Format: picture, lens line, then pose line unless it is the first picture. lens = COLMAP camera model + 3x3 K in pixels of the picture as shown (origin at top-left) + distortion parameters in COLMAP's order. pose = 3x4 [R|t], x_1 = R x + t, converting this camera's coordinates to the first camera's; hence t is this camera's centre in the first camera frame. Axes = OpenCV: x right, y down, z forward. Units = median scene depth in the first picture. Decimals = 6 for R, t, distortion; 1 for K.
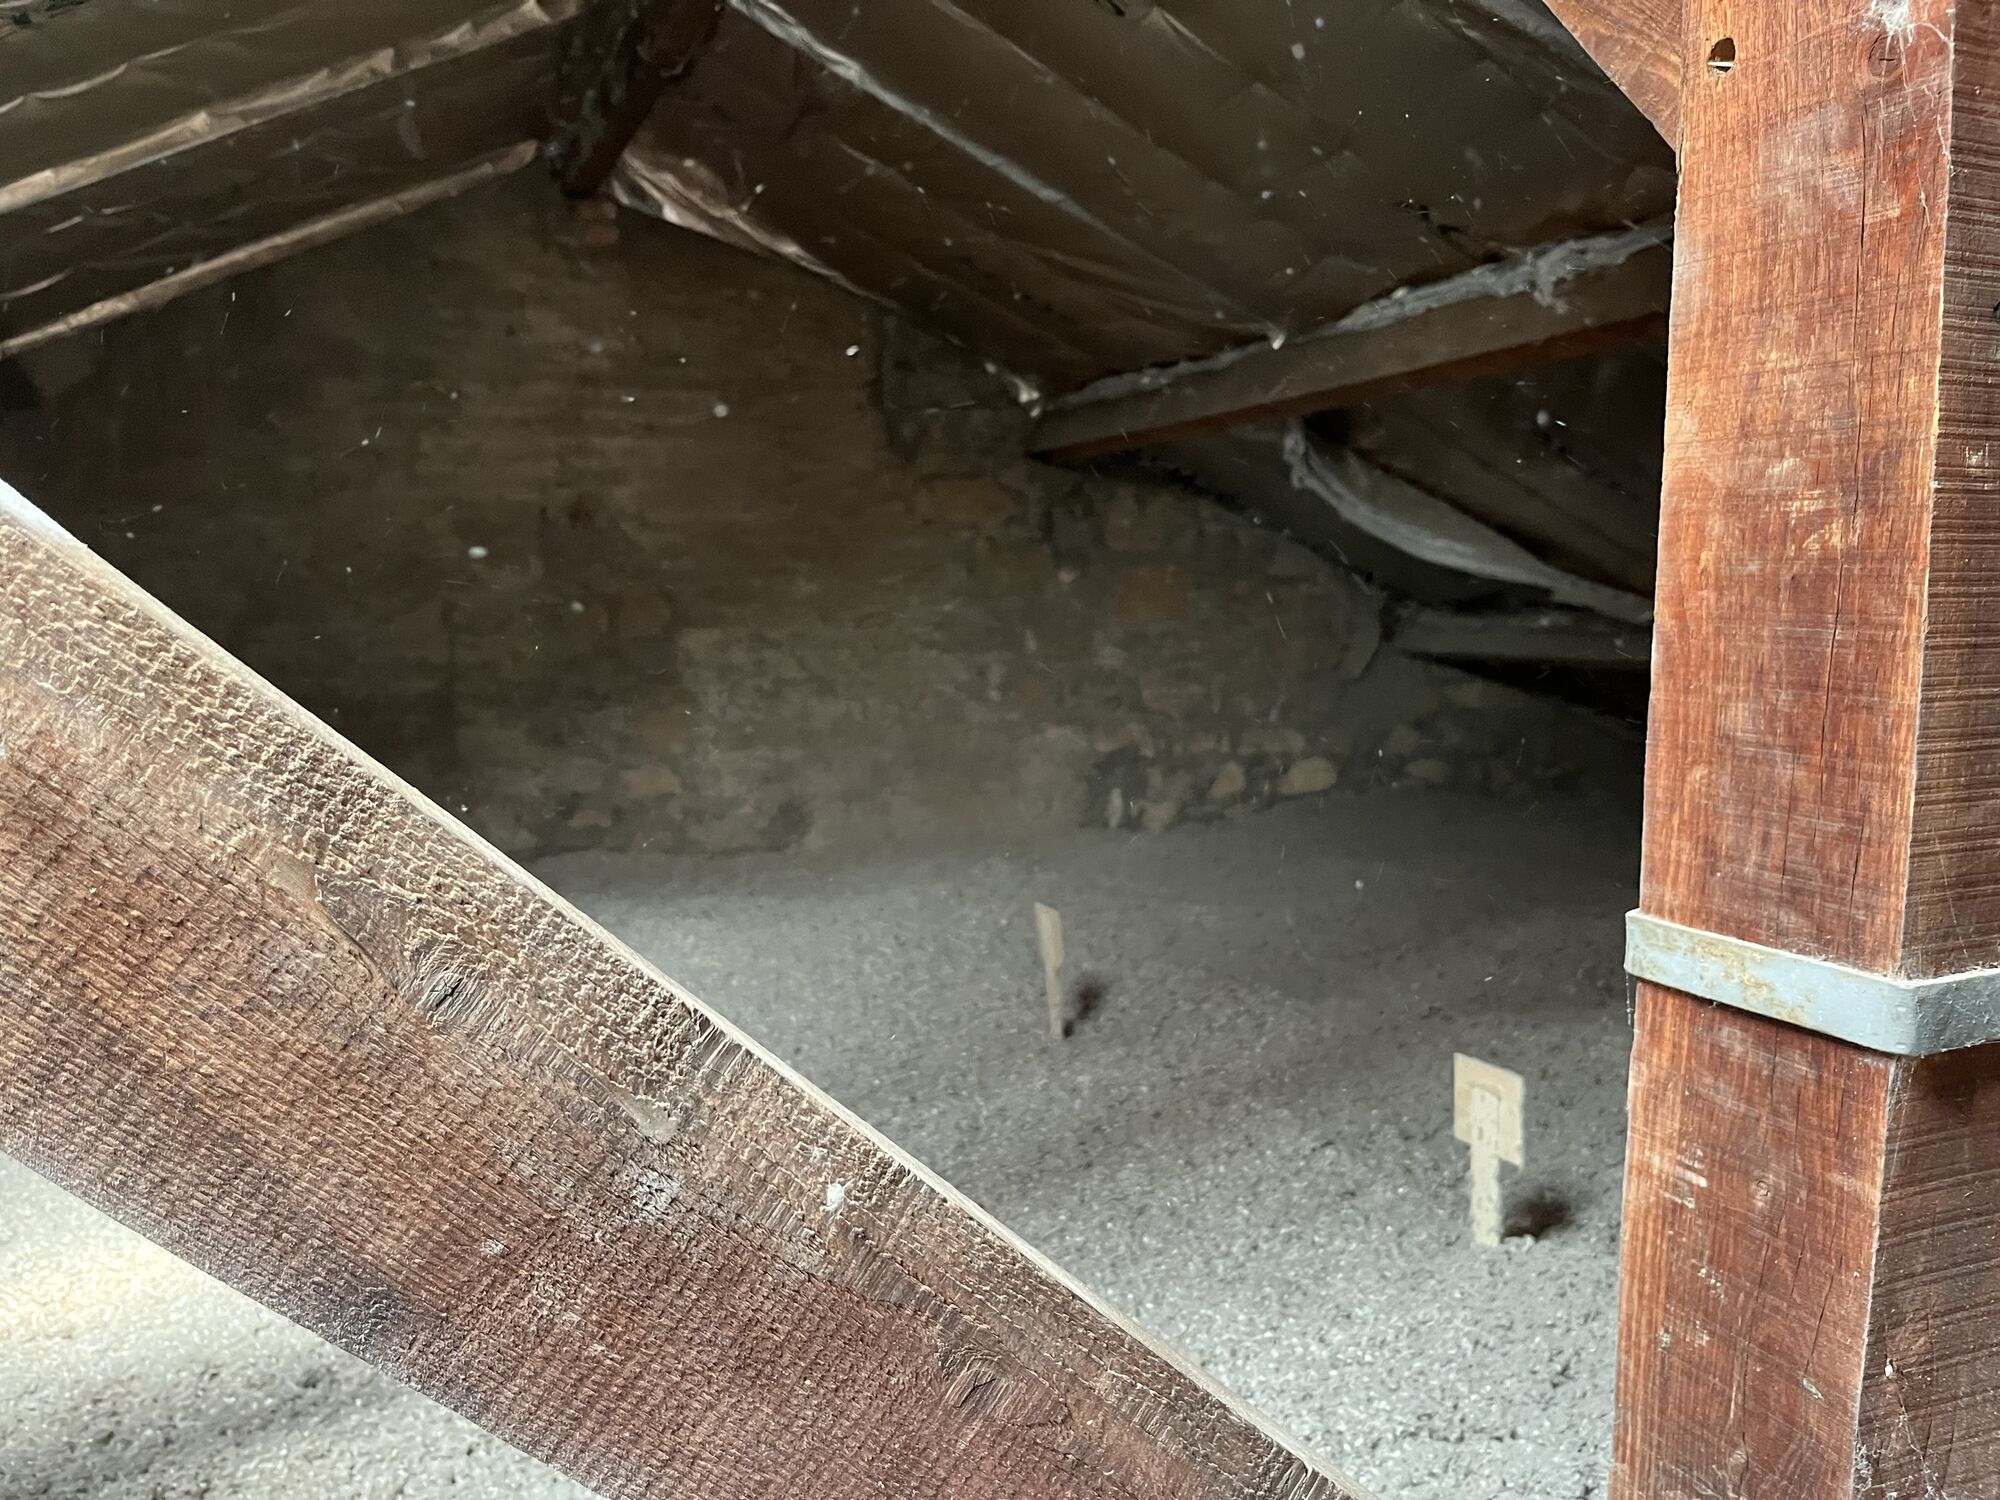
lens RADIAL K [[1525.4, 0, 968.6], [0, 1525.4, 757.4], [0, 0, 1]] dist [0.068237, -0.101574]
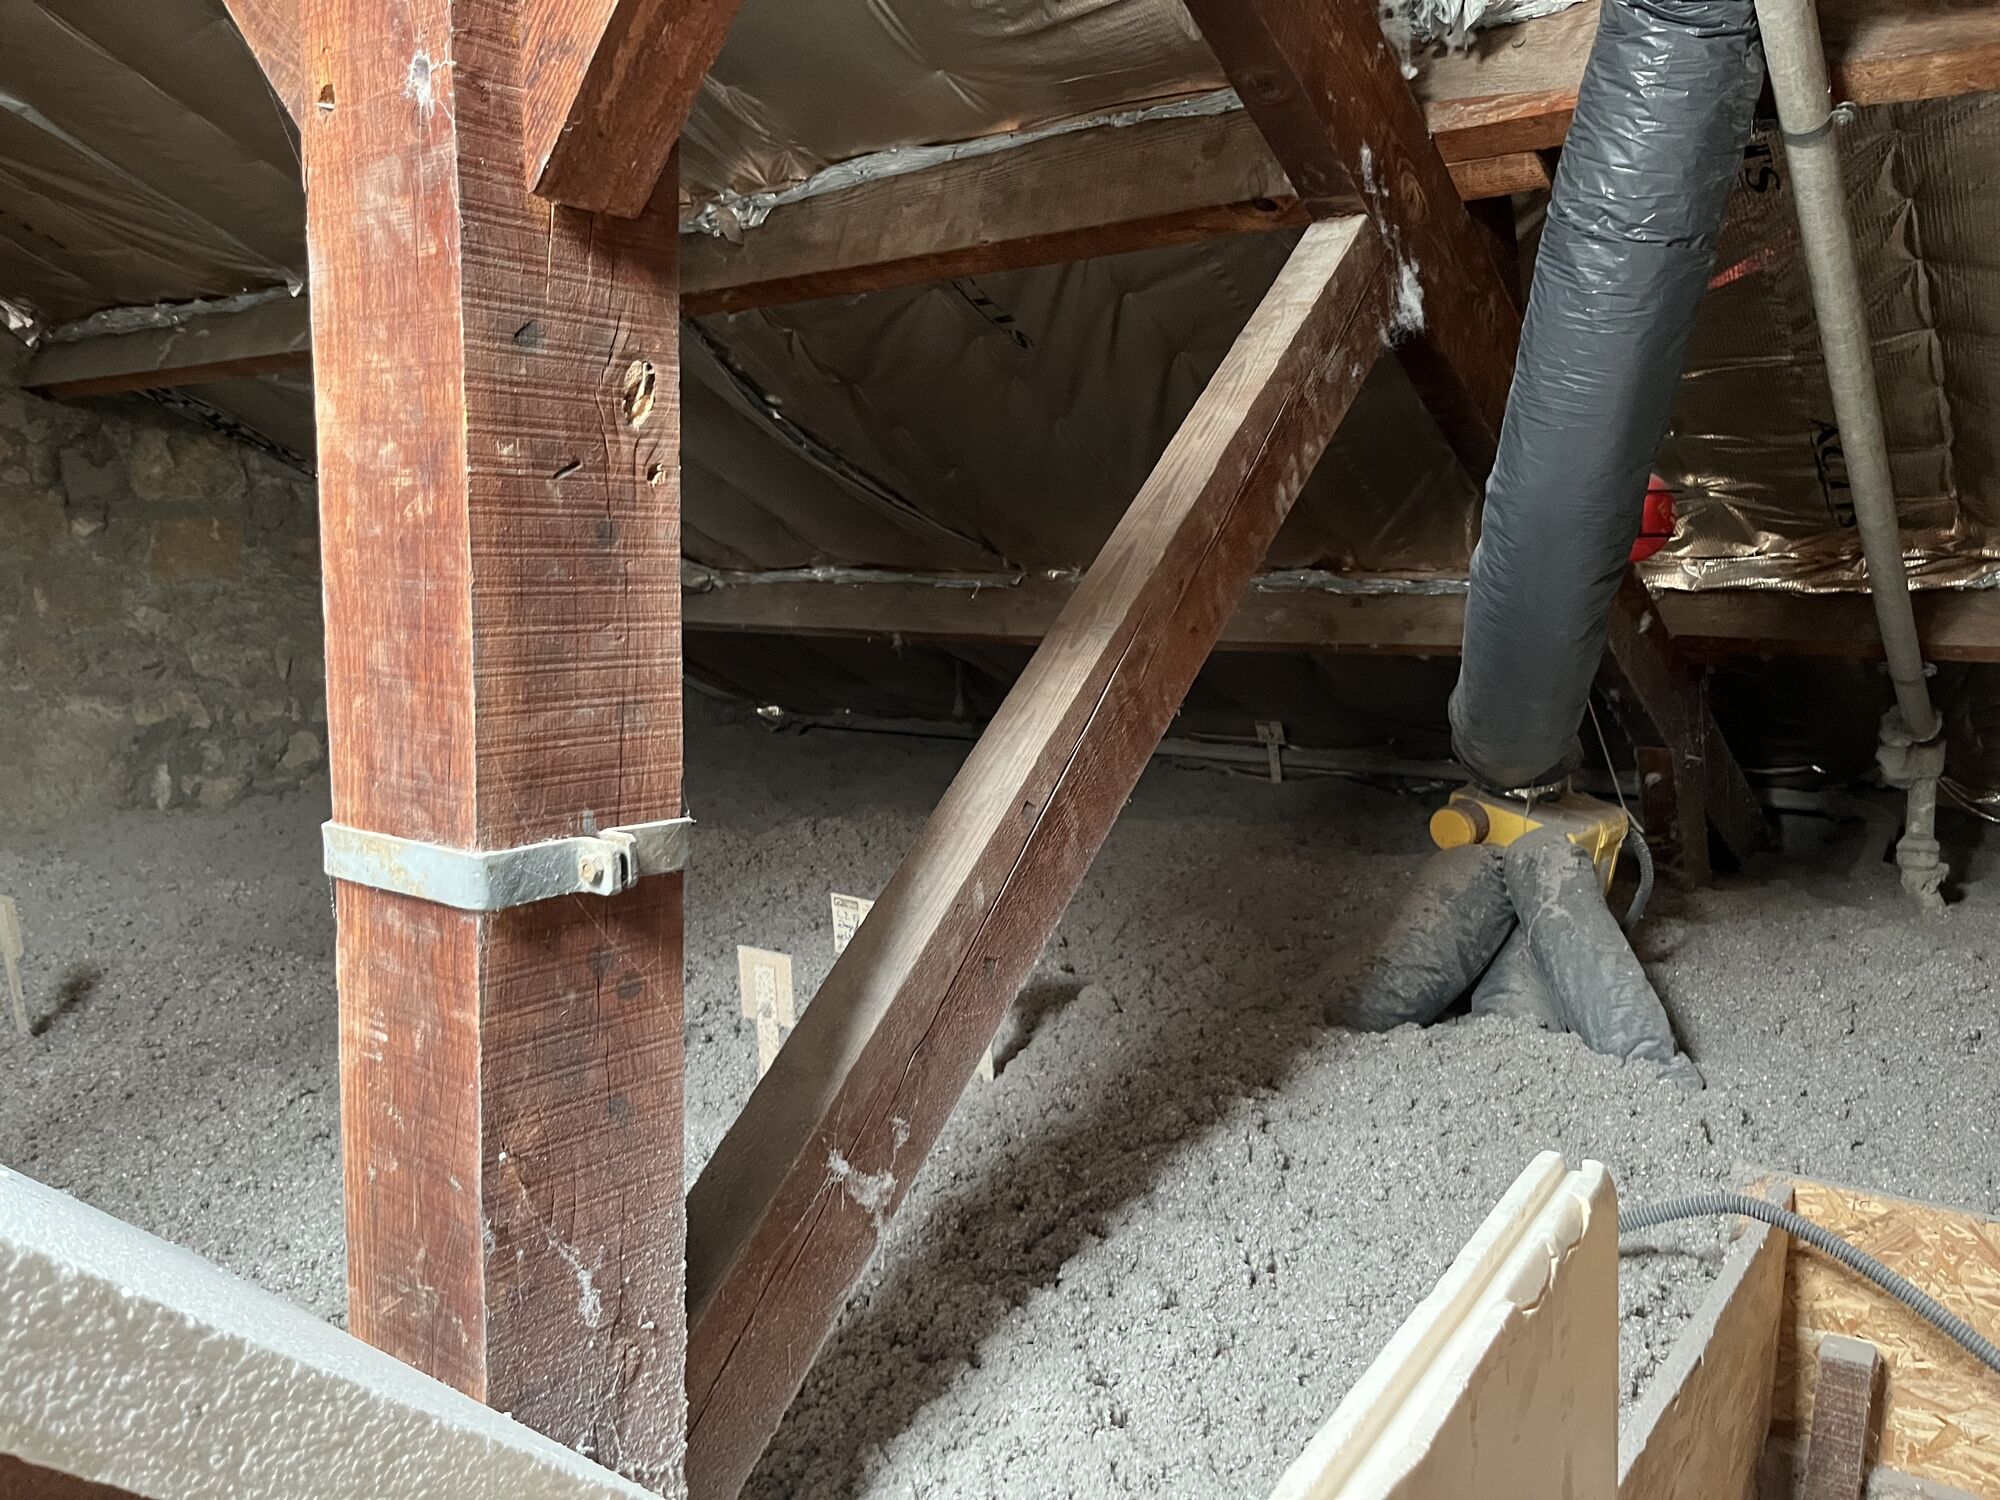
lens RADIAL K [[1525.4, 0, 1004.9], [0, 1525.4, 764.5], [0, 0, 1]] dist [0.068237, -0.101574]
pose [[0.850169, -0.055471, 0.523579, 0.281349], [0.041099, 0.998392, 0.039040, 0.034633], [-0.524903, -0.011672, 0.851082, -0.299553]]
